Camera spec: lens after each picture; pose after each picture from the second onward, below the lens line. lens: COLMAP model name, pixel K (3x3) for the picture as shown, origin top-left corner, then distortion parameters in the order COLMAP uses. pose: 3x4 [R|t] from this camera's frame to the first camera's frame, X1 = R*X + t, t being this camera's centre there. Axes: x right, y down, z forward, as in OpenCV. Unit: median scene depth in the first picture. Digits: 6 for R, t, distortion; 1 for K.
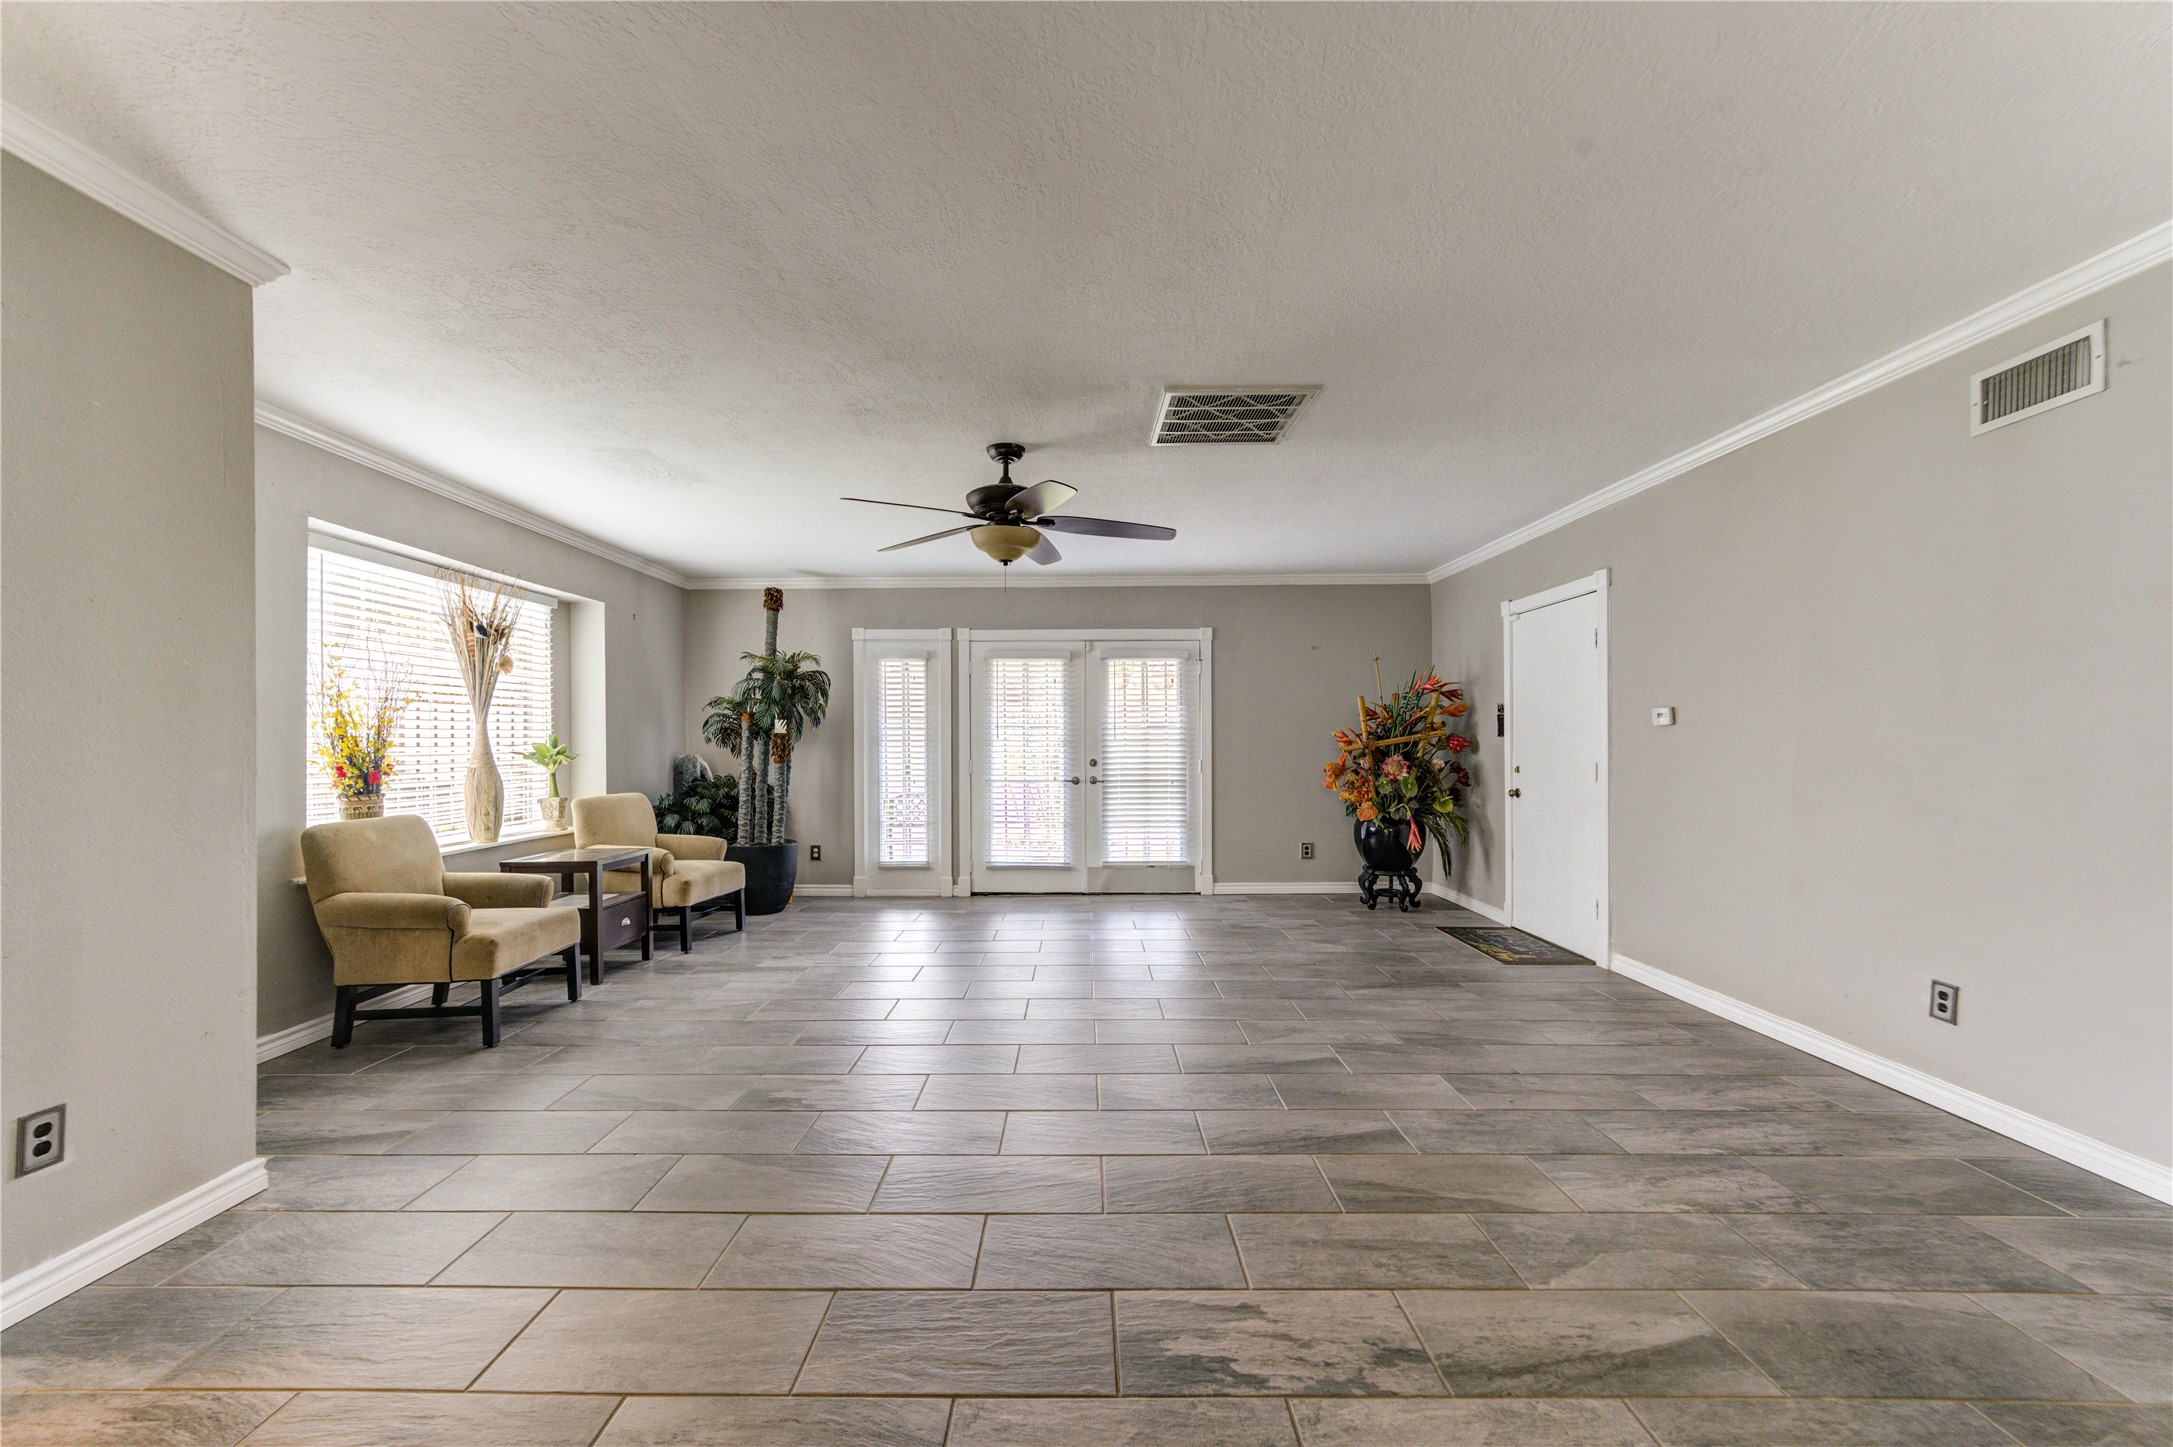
lens RADIAL K [[851.1, 0, 1052.8], [0, 851.1, 740.2], [0, 0, 1]] dist [0.001233, 0.000296]
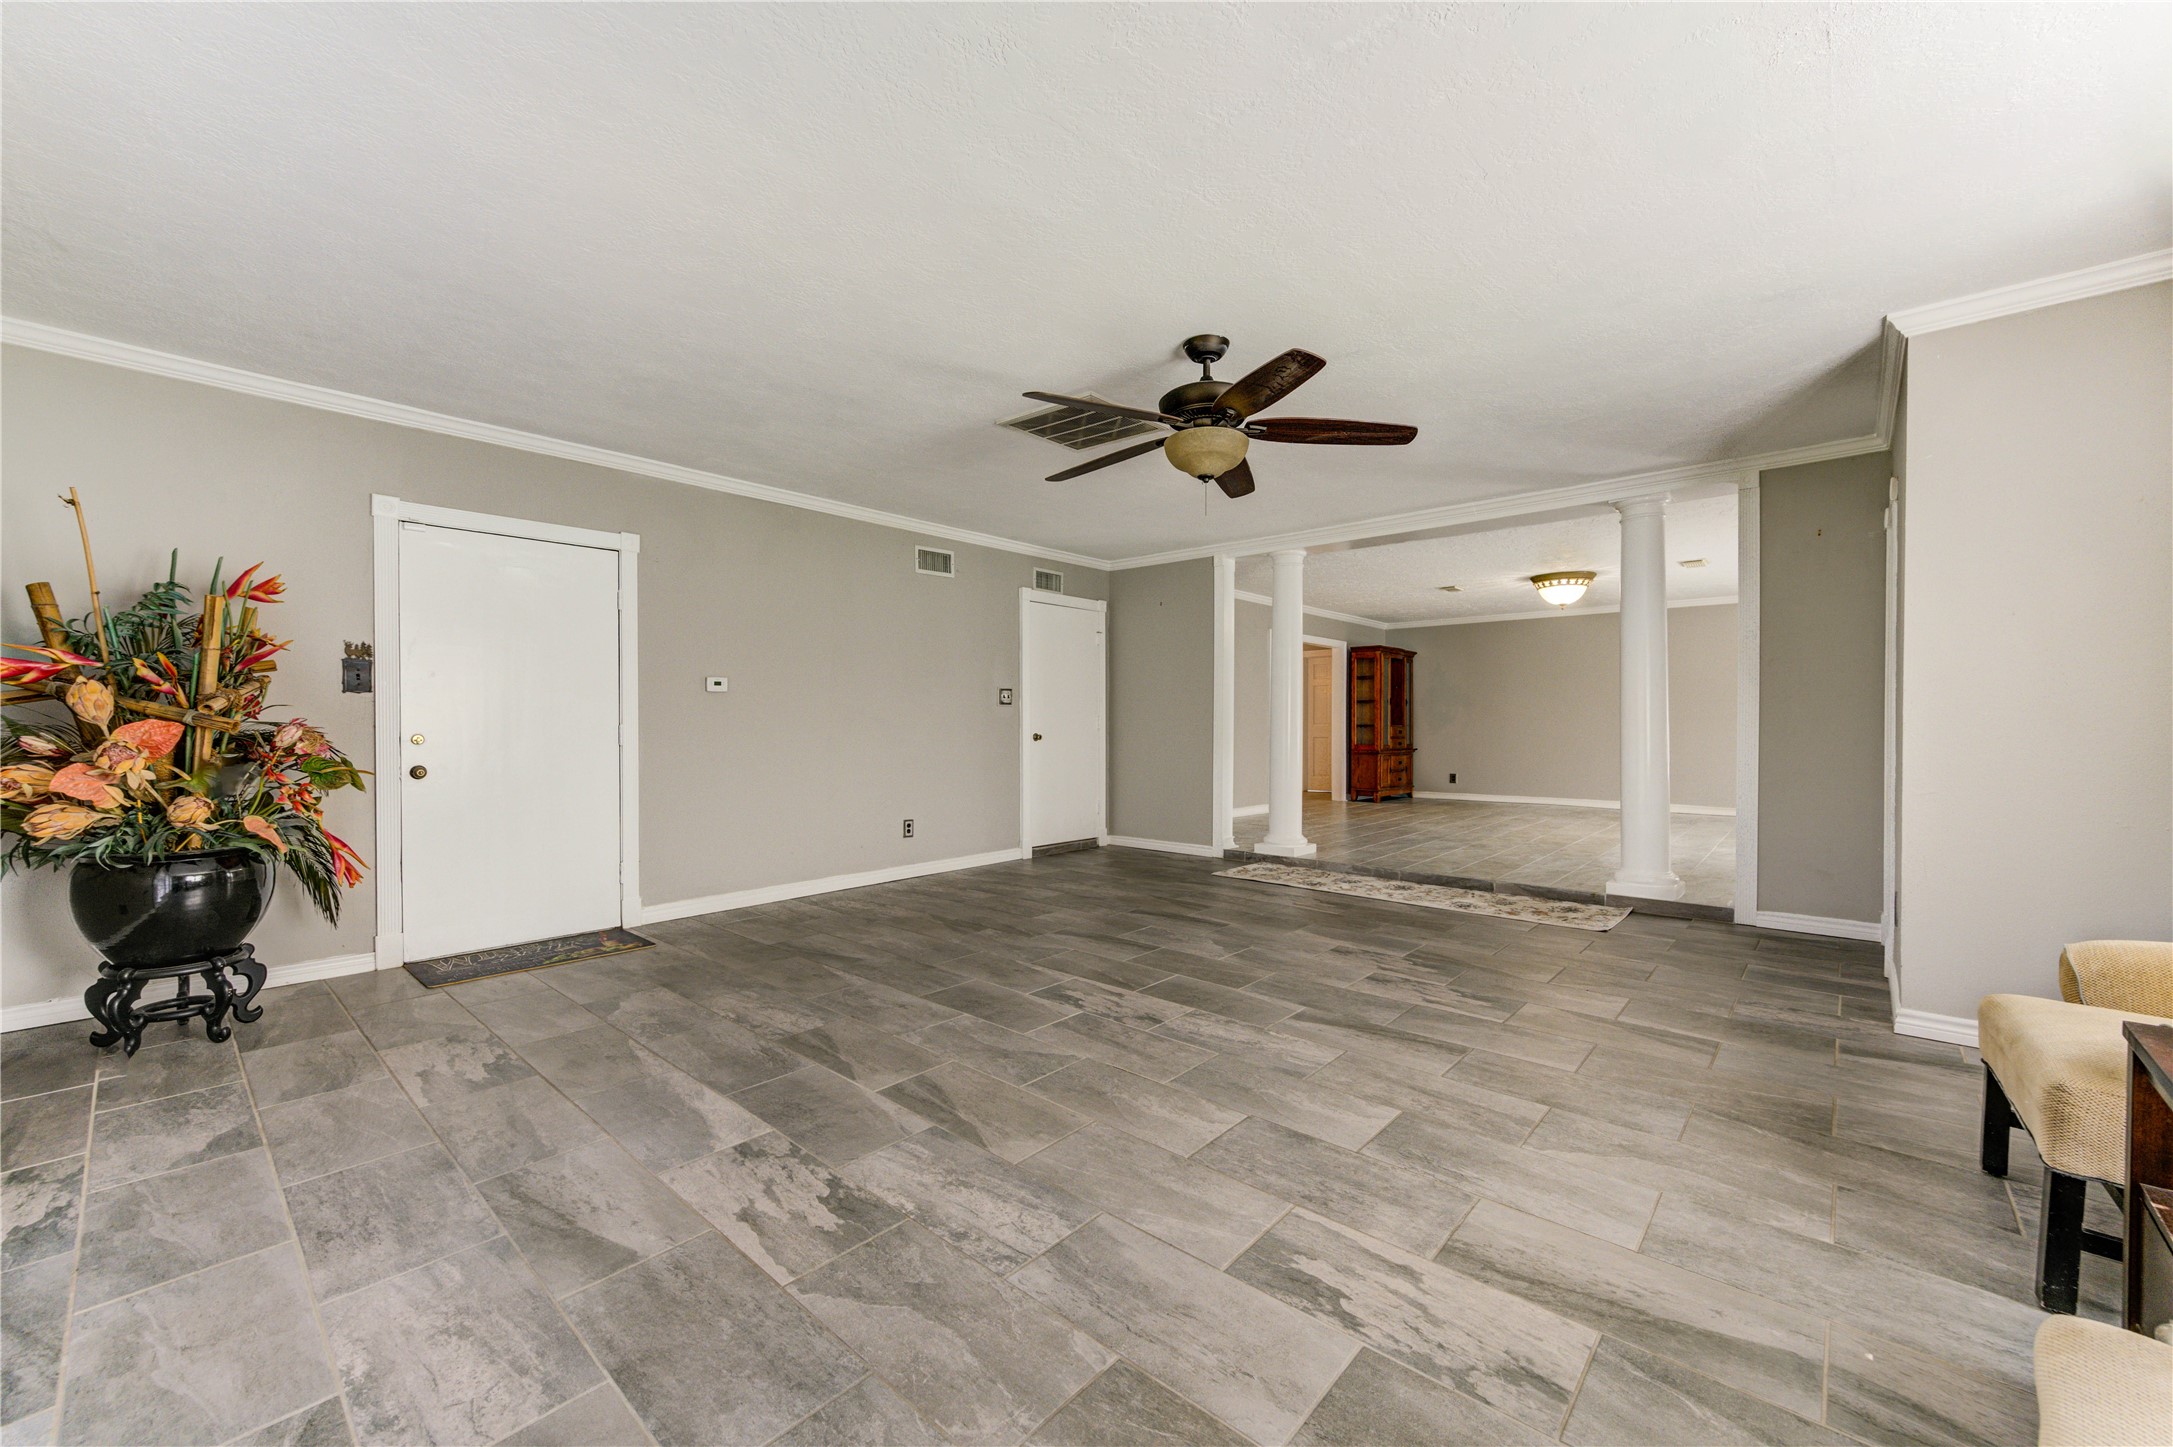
lens RADIAL K [[851.1, 0, 1084.3], [0, 851.1, 726.3], [0, 0, 1]] dist [0.001233, 0.000296]
pose [[-0.757953, 0.001020, 0.652309, -0.472014], [0.002396, 0.999996, 0.001221, 0.031561], [-0.652305, 0.002488, -0.757952, 1.574683]]
